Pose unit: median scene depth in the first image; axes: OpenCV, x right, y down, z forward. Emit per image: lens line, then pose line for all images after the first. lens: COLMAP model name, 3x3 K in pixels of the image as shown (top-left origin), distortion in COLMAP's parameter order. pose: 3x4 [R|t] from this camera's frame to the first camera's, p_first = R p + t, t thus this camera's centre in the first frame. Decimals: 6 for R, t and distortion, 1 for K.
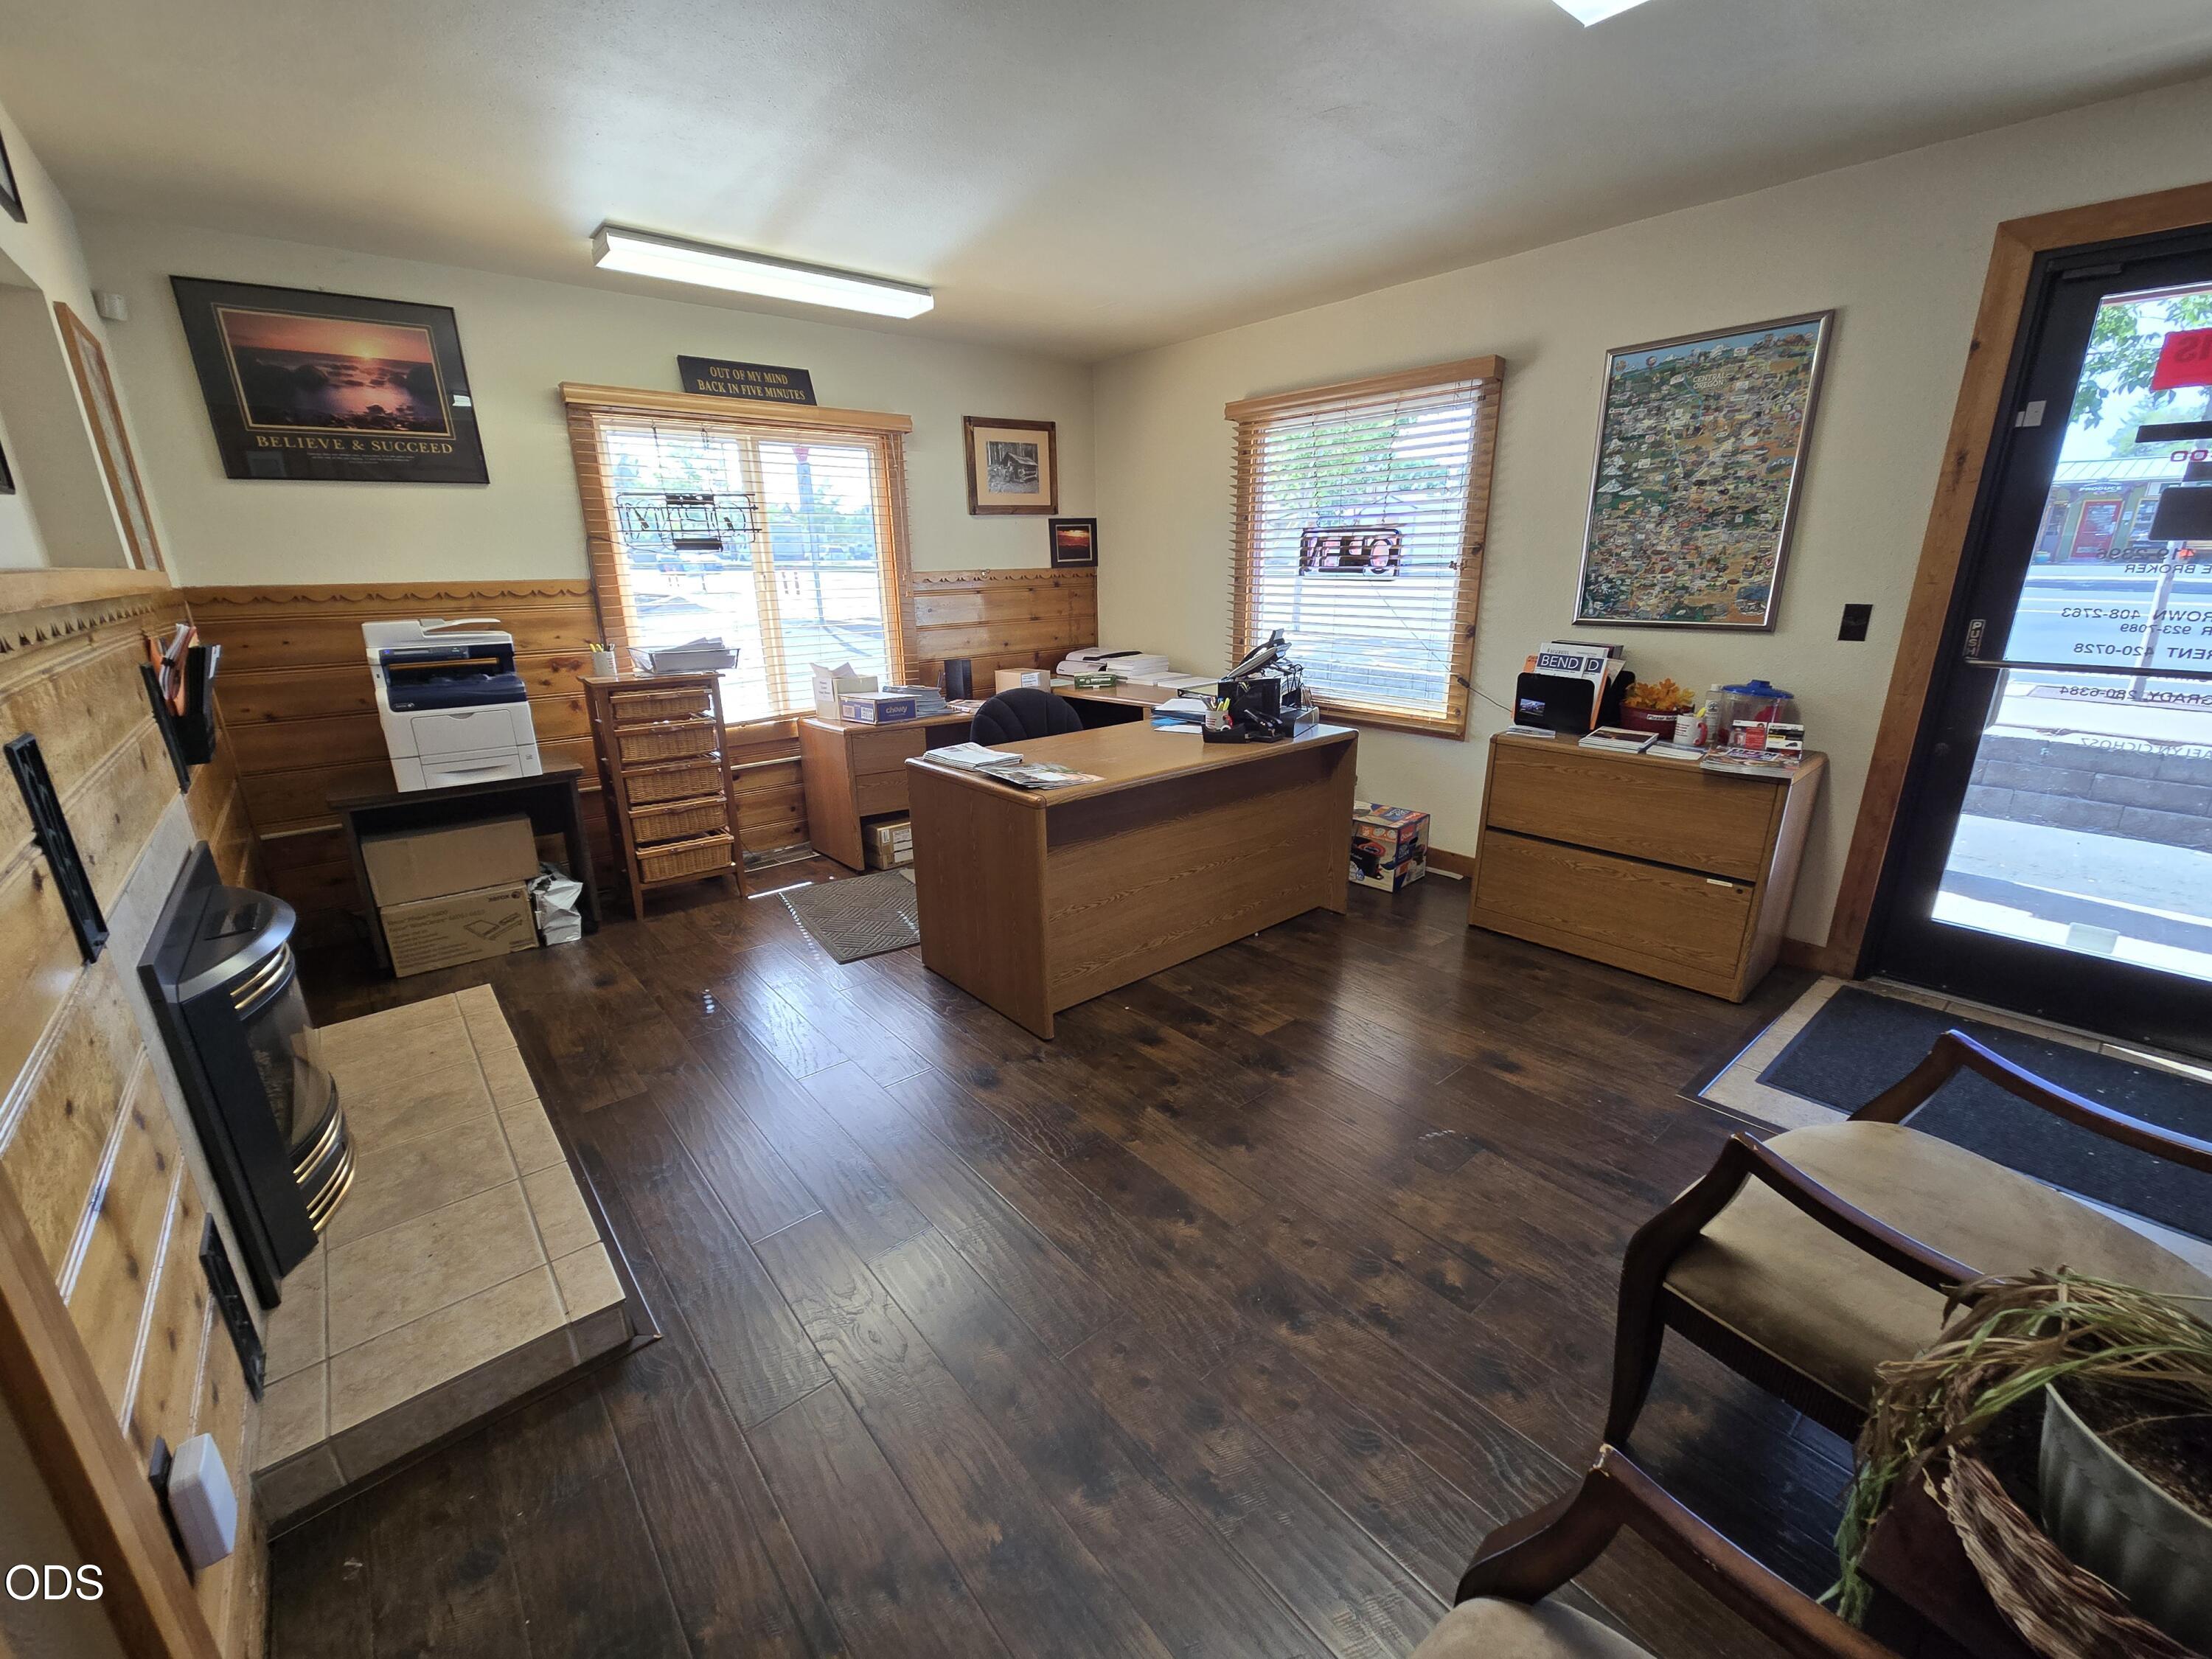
lens RADIAL K [[914.8, 0, 1090.8], [0, 914.8, 834.1], [0, 0, 1]] dist [-0.000130, 0.001701]
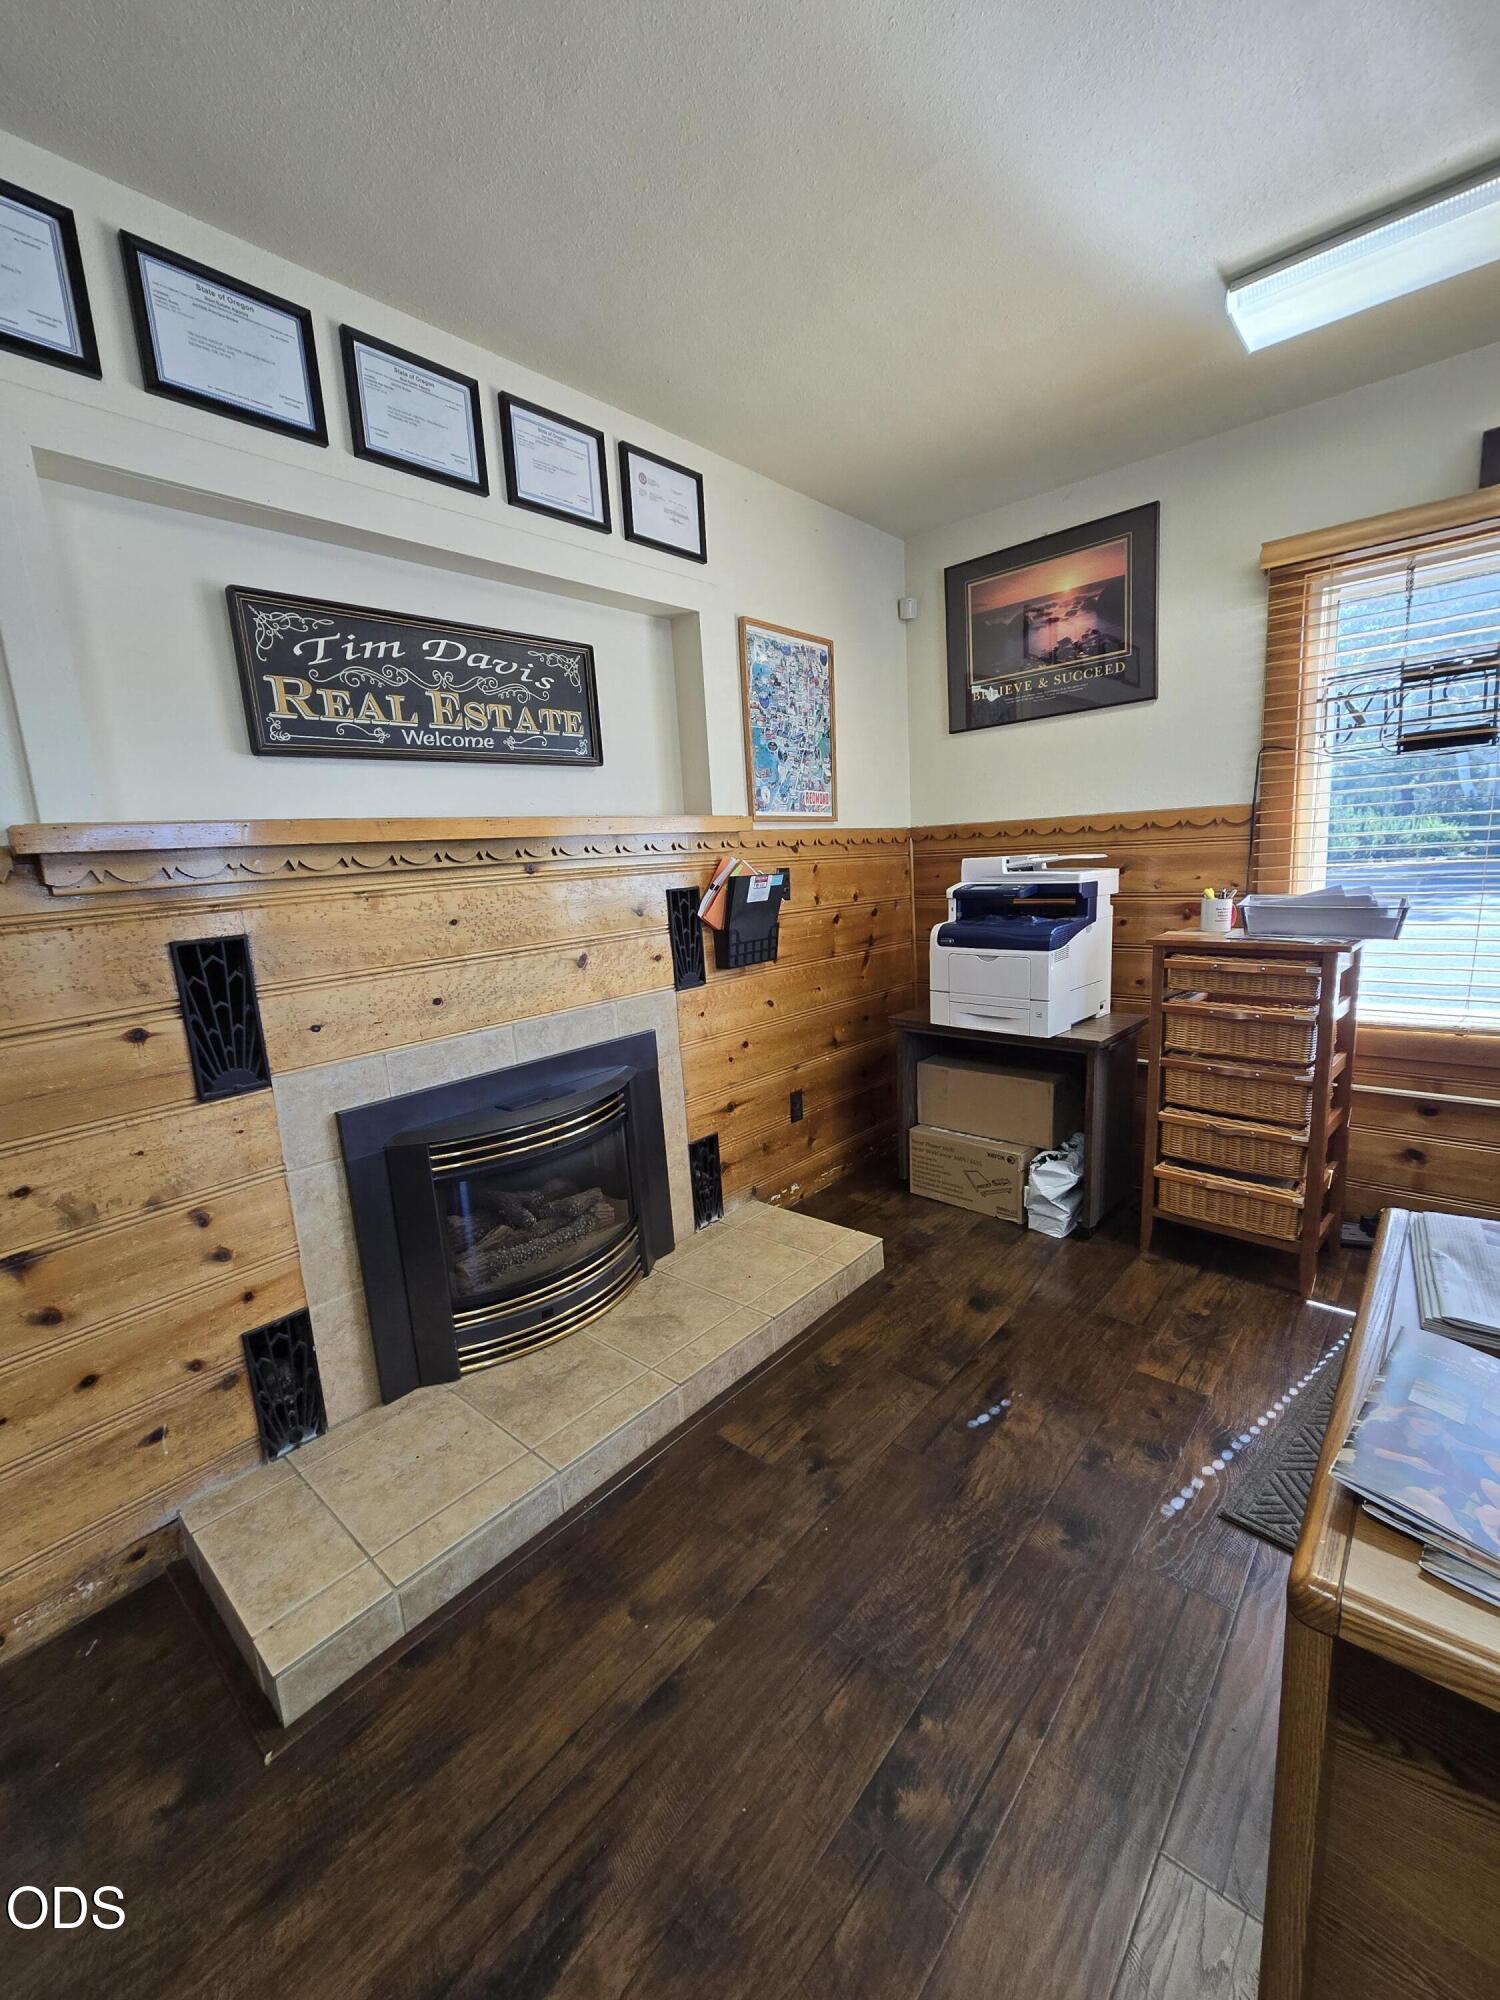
lens RADIAL K [[827.1, 0, 746.7], [0, 827.1, 995.2], [0, 0, 1]] dist [-0.000130, 0.001701]
pose [[0.154779, 0.178713, -0.971651, 0.085453], [-0.227109, 0.963600, 0.141055, -0.138209], [0.961491, 0.198838, 0.189733, 0.542353]]
